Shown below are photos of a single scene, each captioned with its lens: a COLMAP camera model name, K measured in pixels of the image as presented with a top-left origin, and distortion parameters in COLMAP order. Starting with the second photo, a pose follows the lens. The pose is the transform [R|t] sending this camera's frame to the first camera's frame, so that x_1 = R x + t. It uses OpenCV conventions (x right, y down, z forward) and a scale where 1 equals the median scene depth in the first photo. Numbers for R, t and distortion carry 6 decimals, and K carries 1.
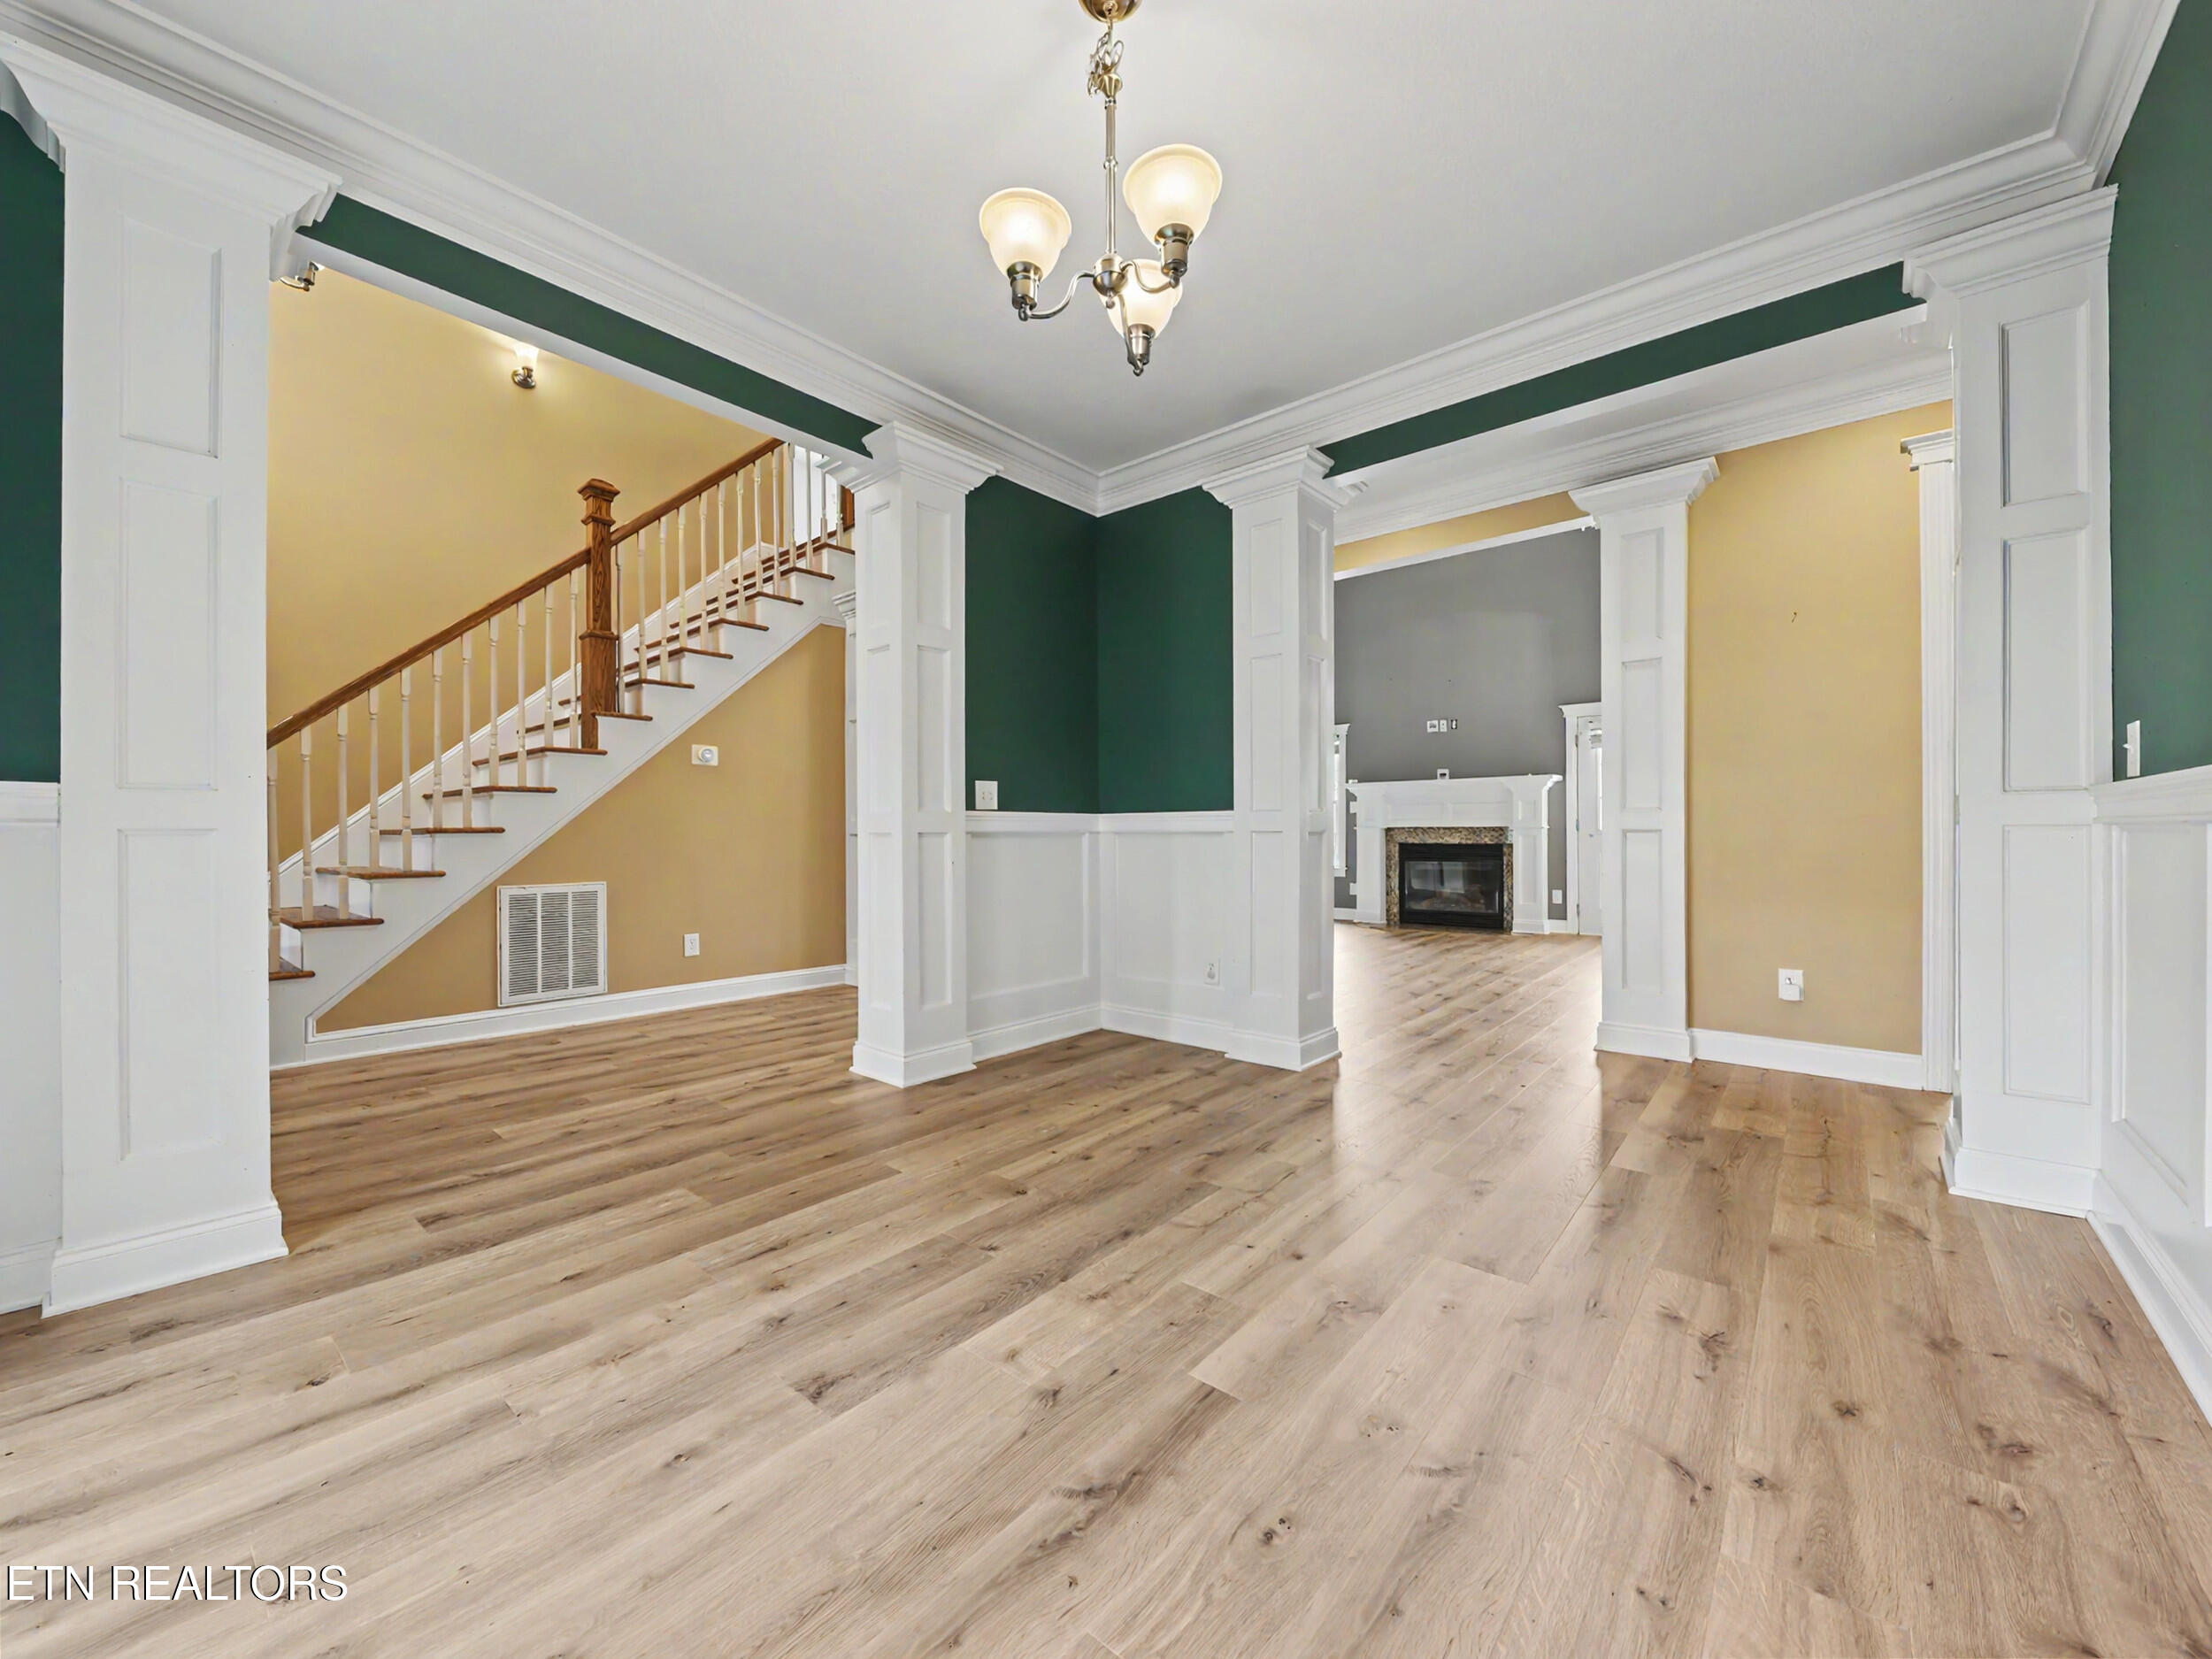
lens RADIAL K [[869.3, 0, 1097.7], [0, 869.3, 831.2], [0, 0, 1]] dist [0.010467, -0.005682]
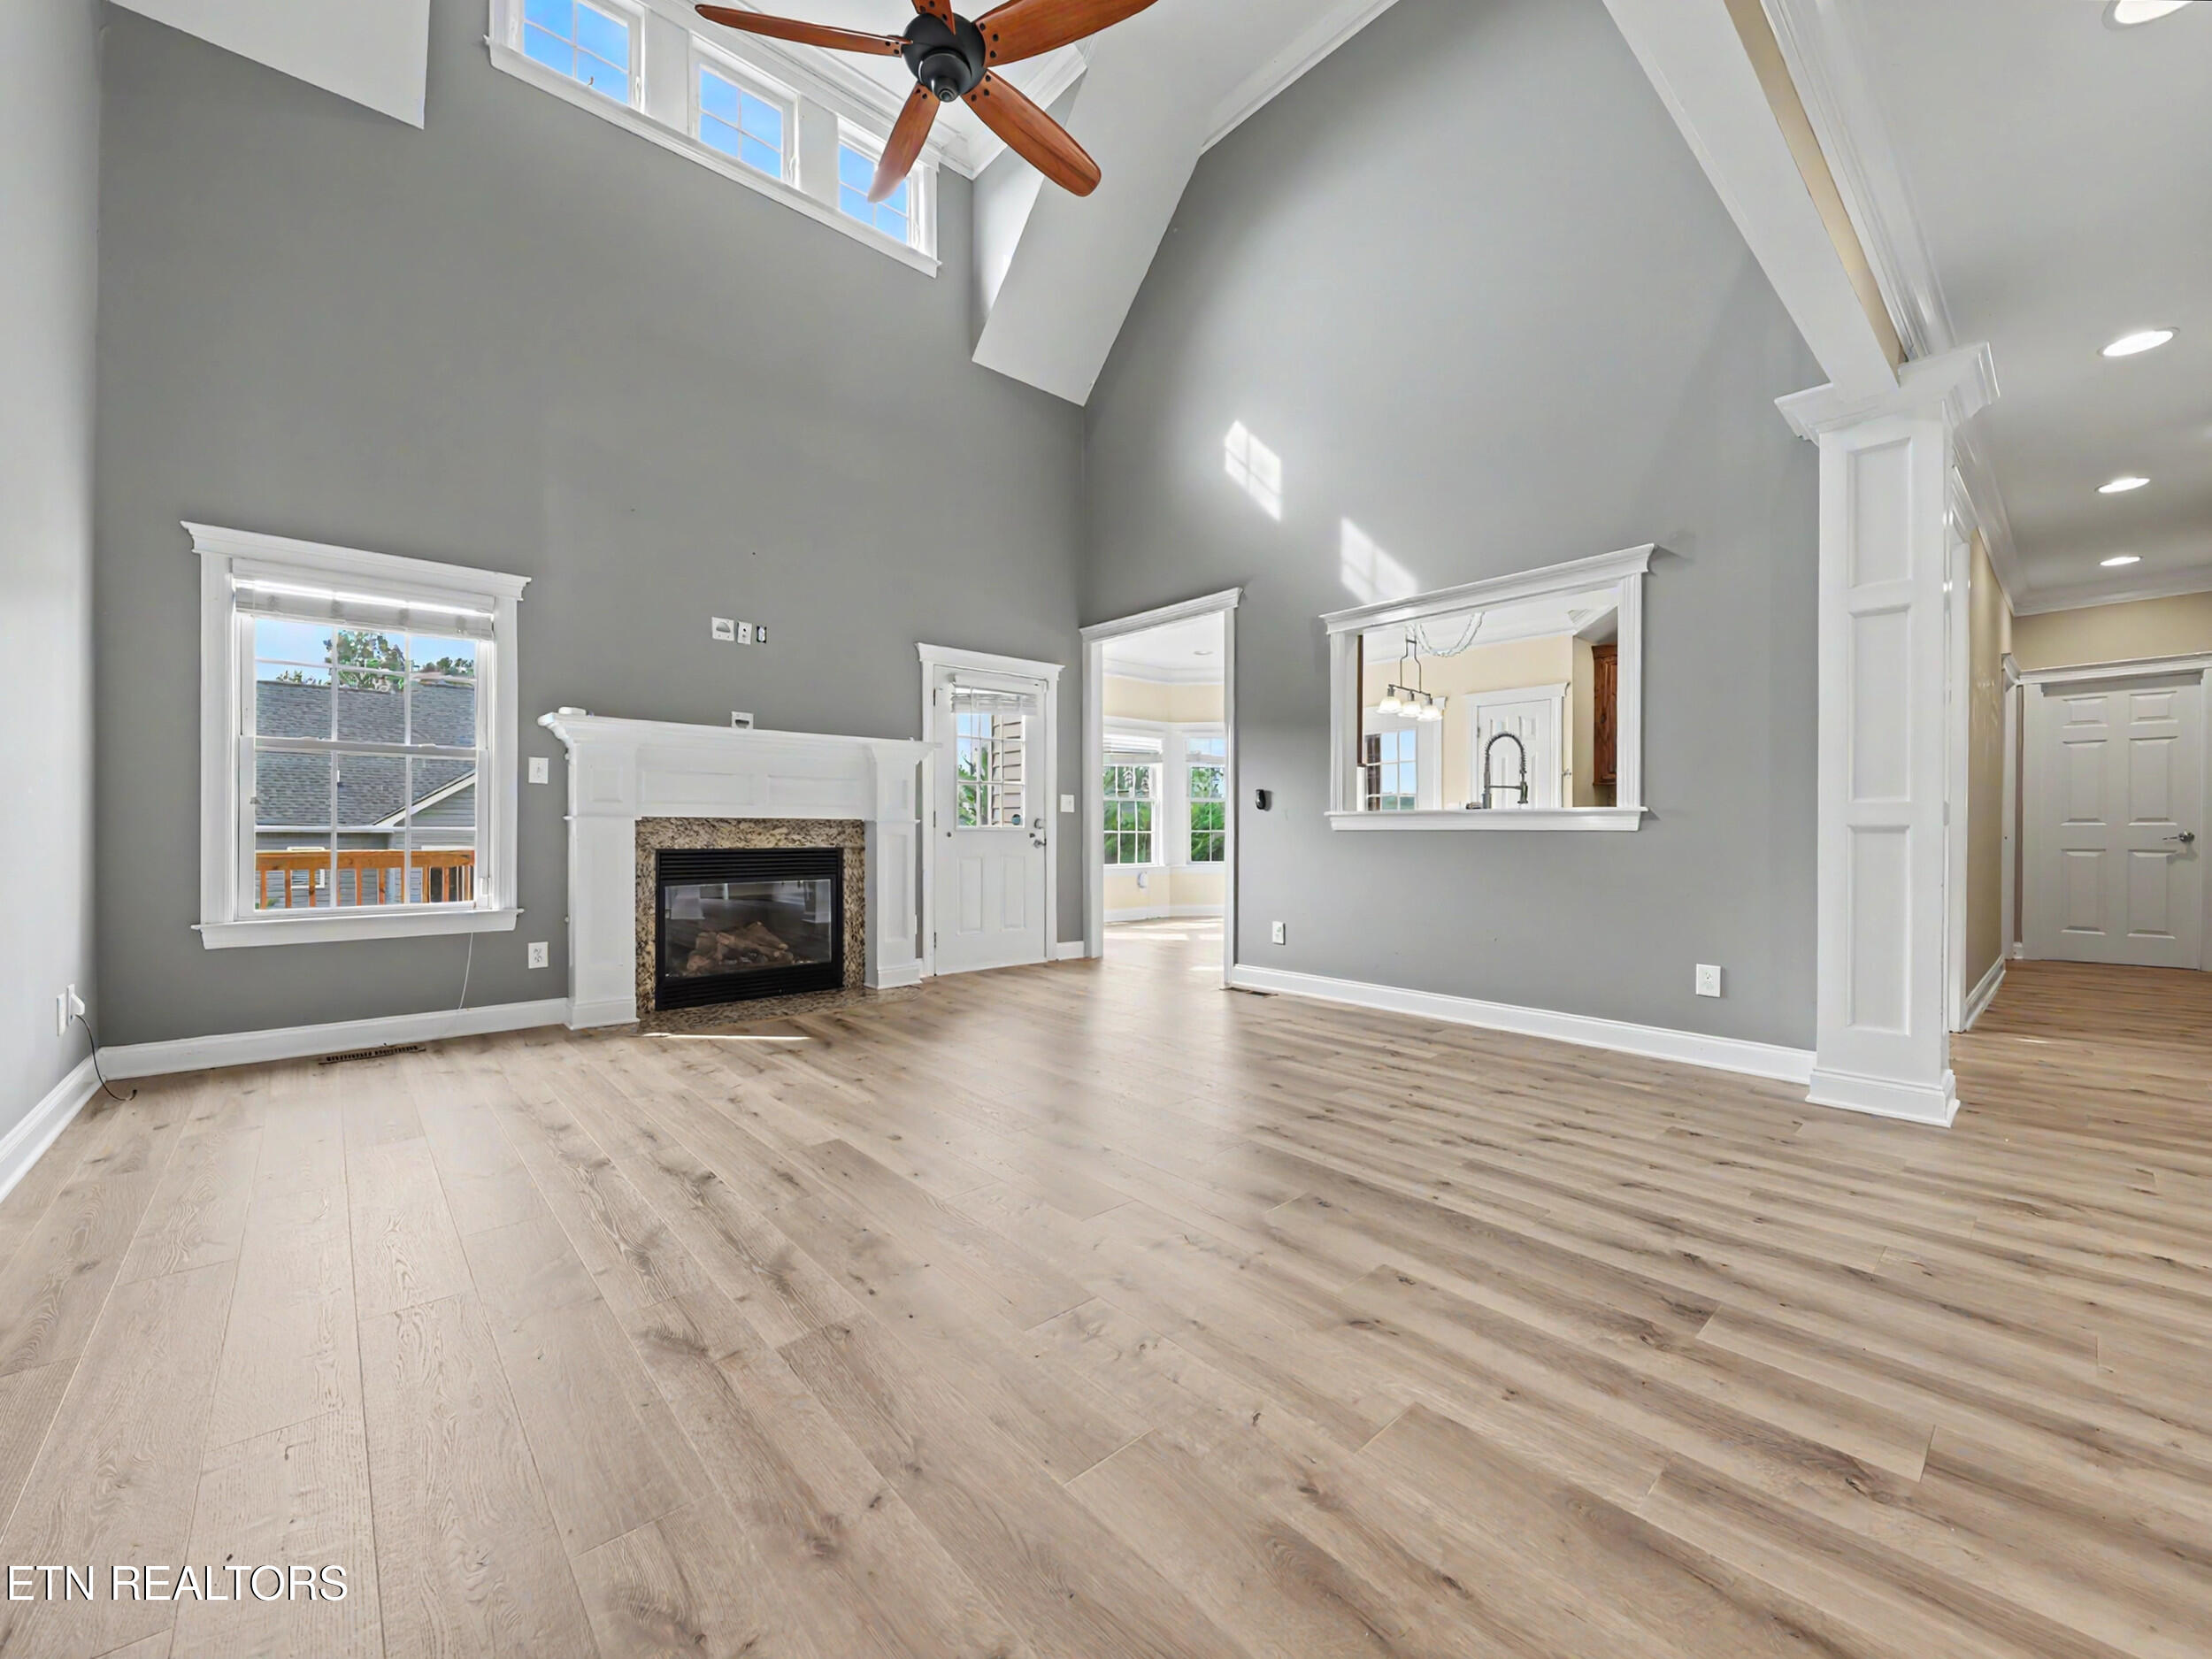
lens RADIAL K [[869.3, 0, 1099.0], [0, 869.3, 828.3], [0, 0, 1]] dist [0.010467, -0.005682]
pose [[0.143714, 0.007026, 0.989594, -0.122071], [-0.005025, 0.999967, -0.006370, 0.004171], [-0.989607, -0.004057, 0.143744, 0.760156]]
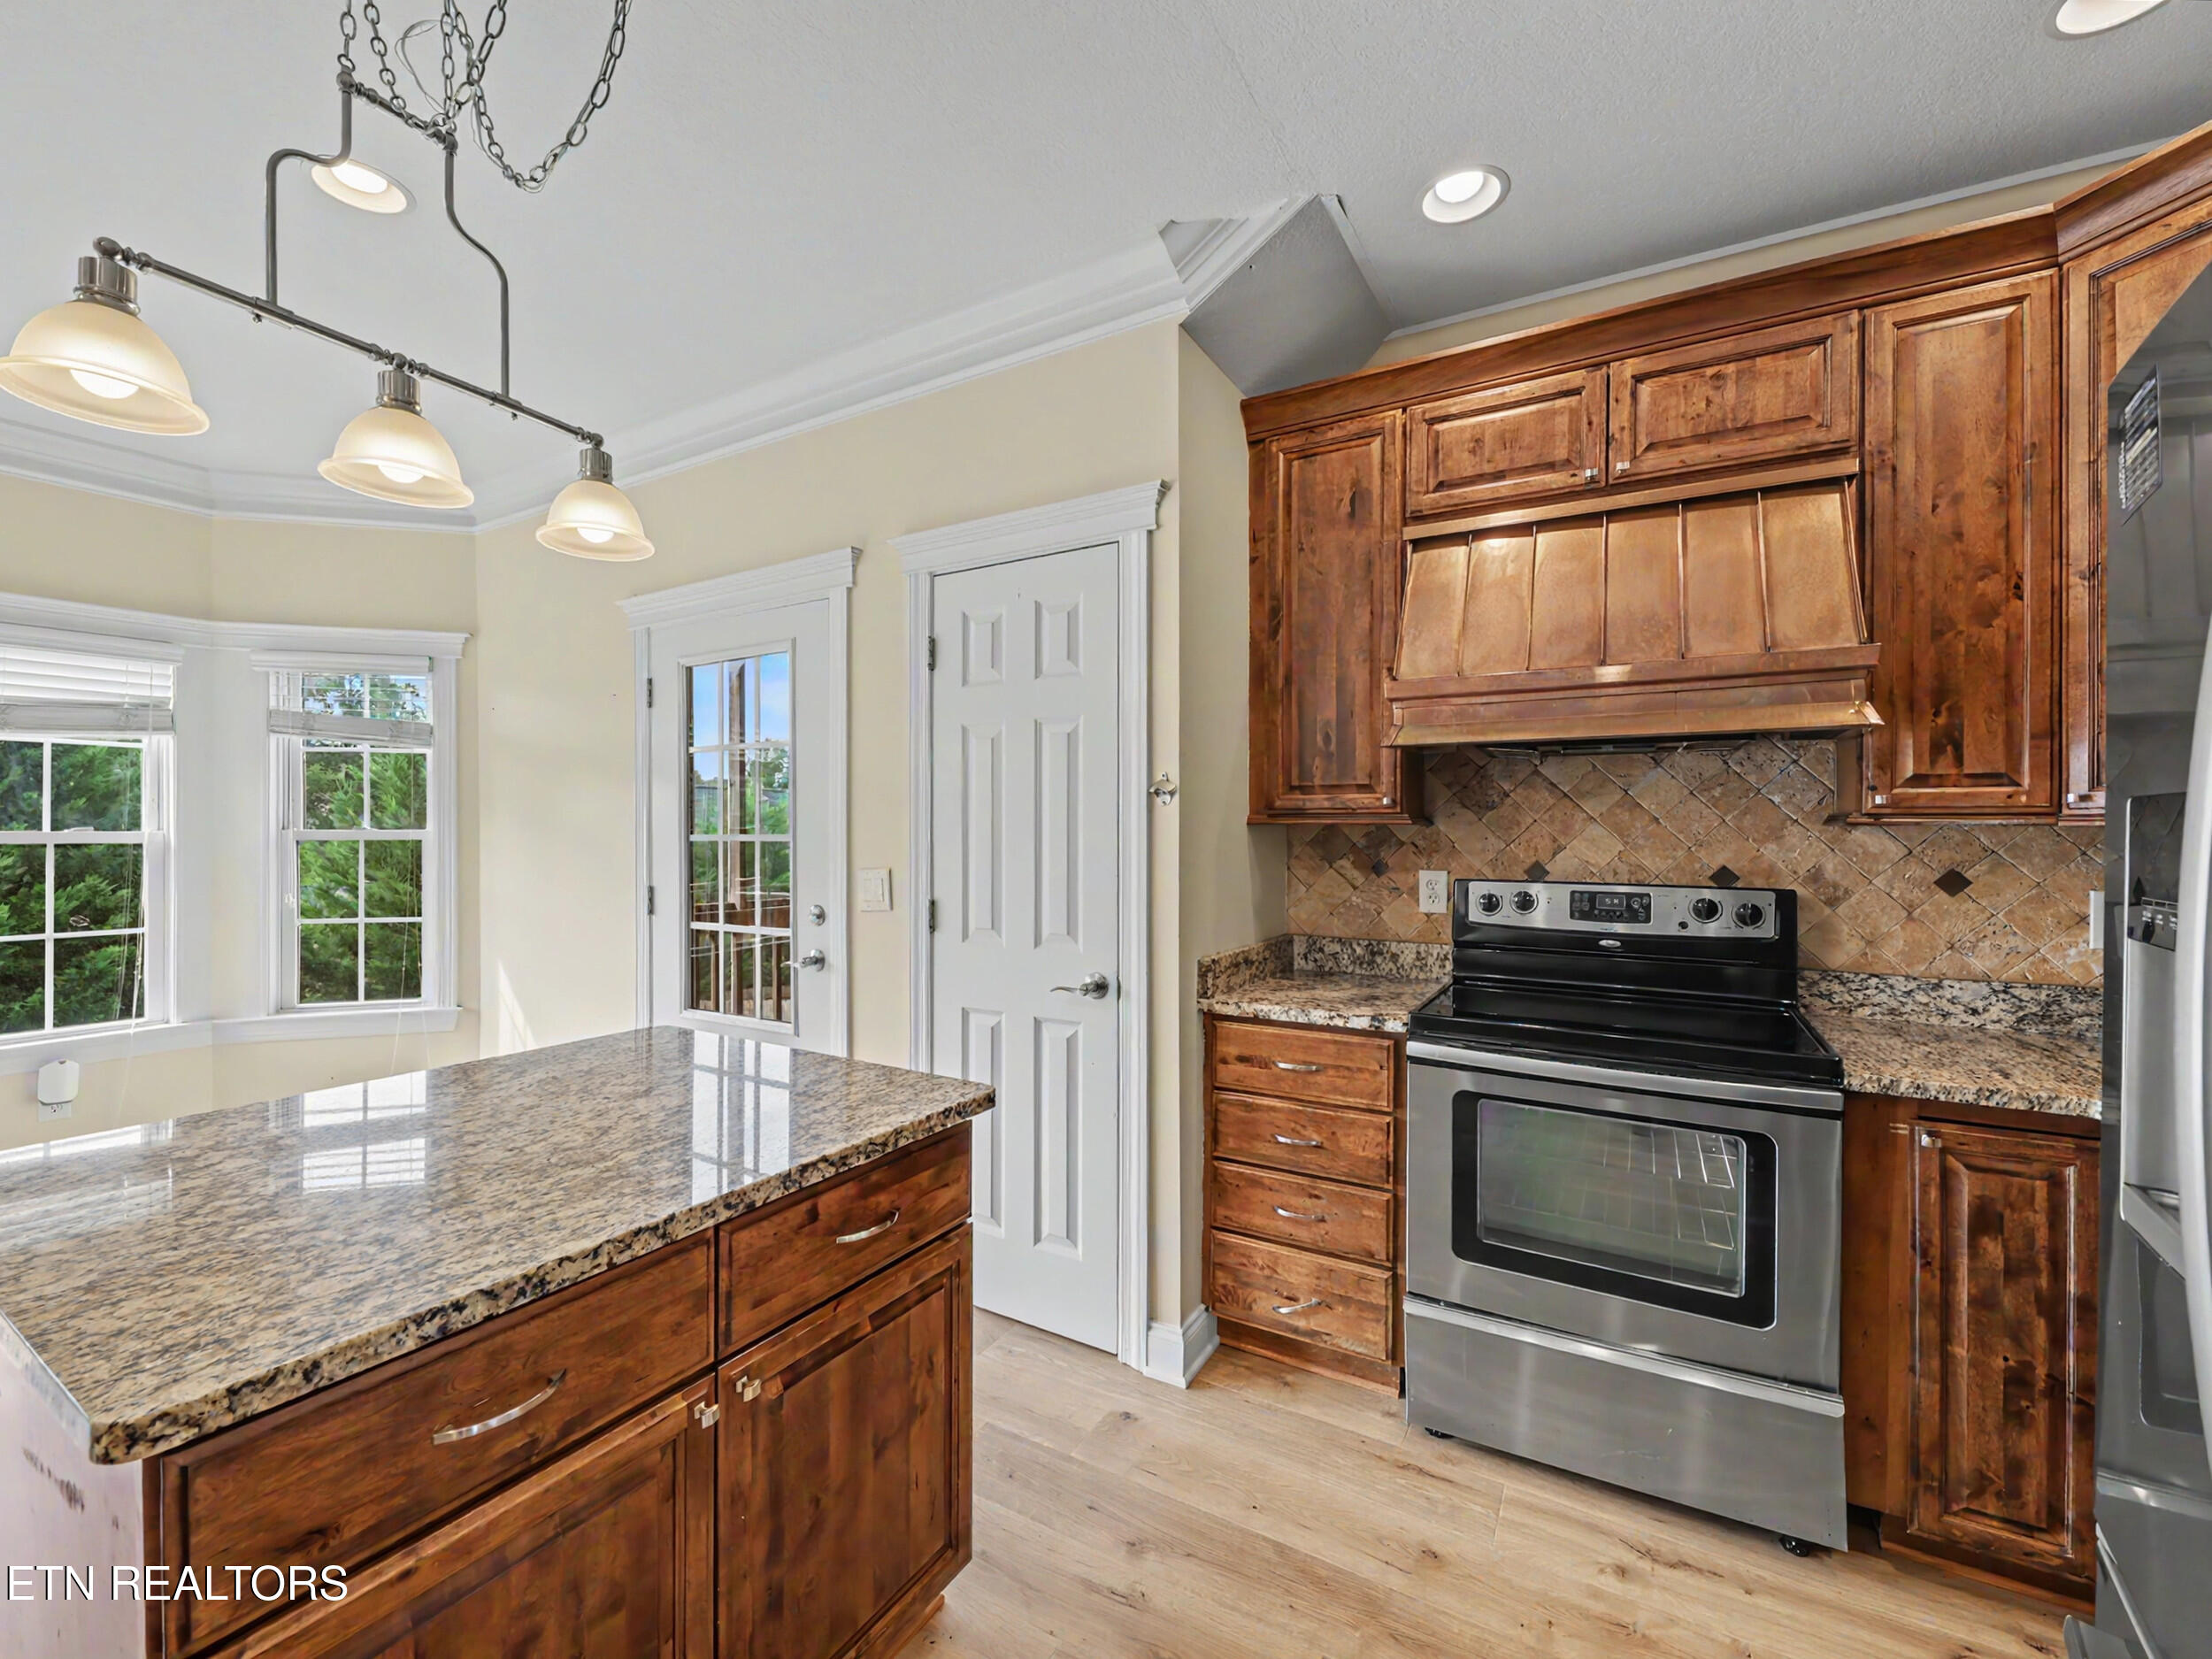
lens RADIAL K [[917.5, 0, 1096.7], [0, 917.5, 830.1], [0, 0, 1]] dist [0.004784, -0.002716]
pose [[-0.172811, 0.004491, 0.984945, 0.547093], [-0.004961, 0.999973, -0.005430, -0.045895], [-0.984943, -0.005825, -0.172784, 0.487283]]
